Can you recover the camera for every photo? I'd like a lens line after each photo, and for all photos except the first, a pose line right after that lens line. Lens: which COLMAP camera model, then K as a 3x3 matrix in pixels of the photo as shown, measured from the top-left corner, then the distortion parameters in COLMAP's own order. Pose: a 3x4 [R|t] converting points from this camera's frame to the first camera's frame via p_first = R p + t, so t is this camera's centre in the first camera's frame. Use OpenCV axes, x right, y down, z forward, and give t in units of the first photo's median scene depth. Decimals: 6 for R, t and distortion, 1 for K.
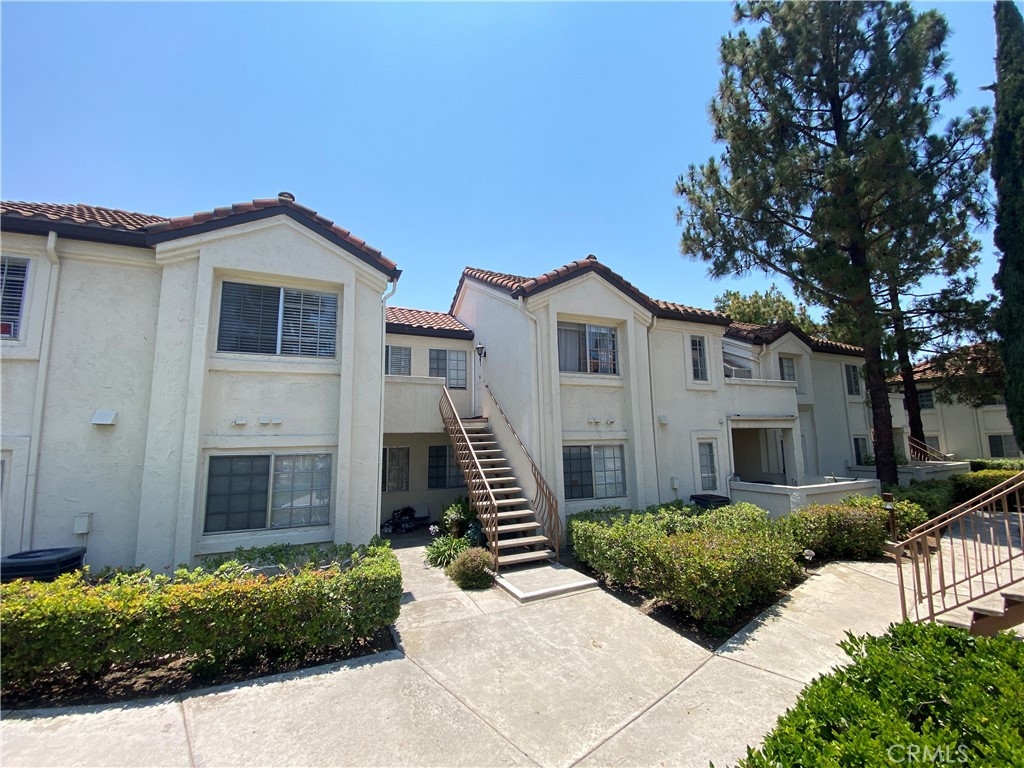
lens RADIAL K [[354.4, 0, 512.6], [0, 354.4, 402.9], [0, 0, 1]] dist [-0.000103, -0.000085]
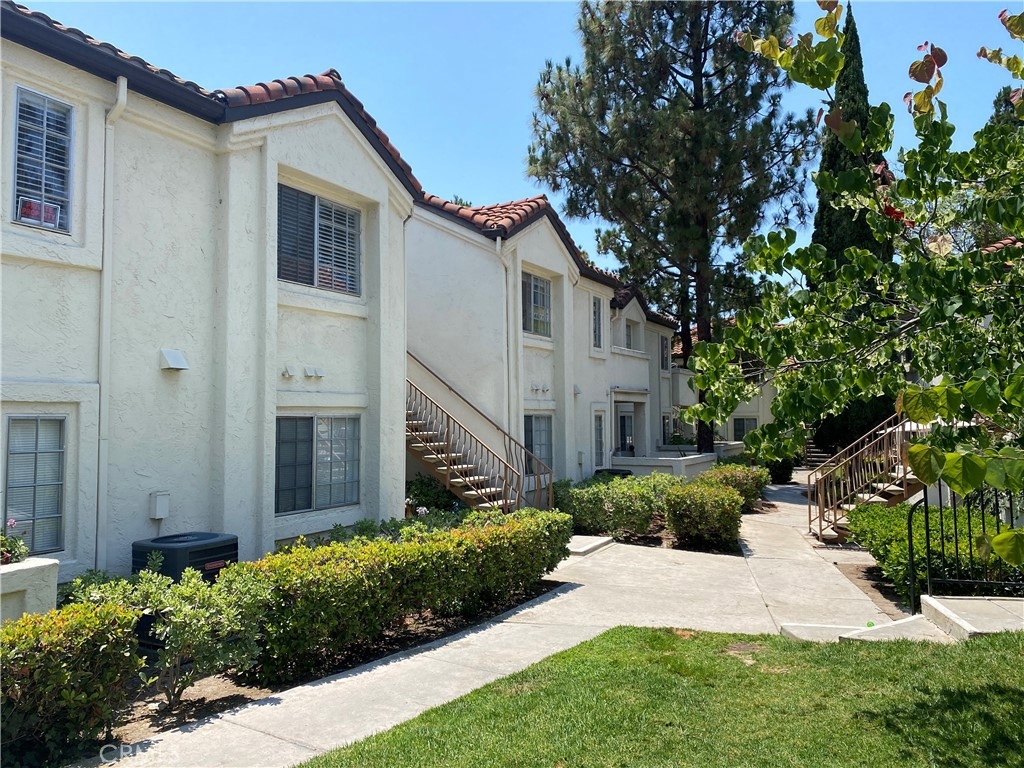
lens RADIAL K [[808.7, 0, 512.0], [0, 808.7, 384.0], [0, 0, 1]] dist [0.044011, -0.063175]
pose [[0.742112, 0.050507, 0.668370, -1.495191], [-0.098695, 0.994522, 0.034430, -0.029264], [-0.662970, -0.091516, 0.743031, -0.592548]]
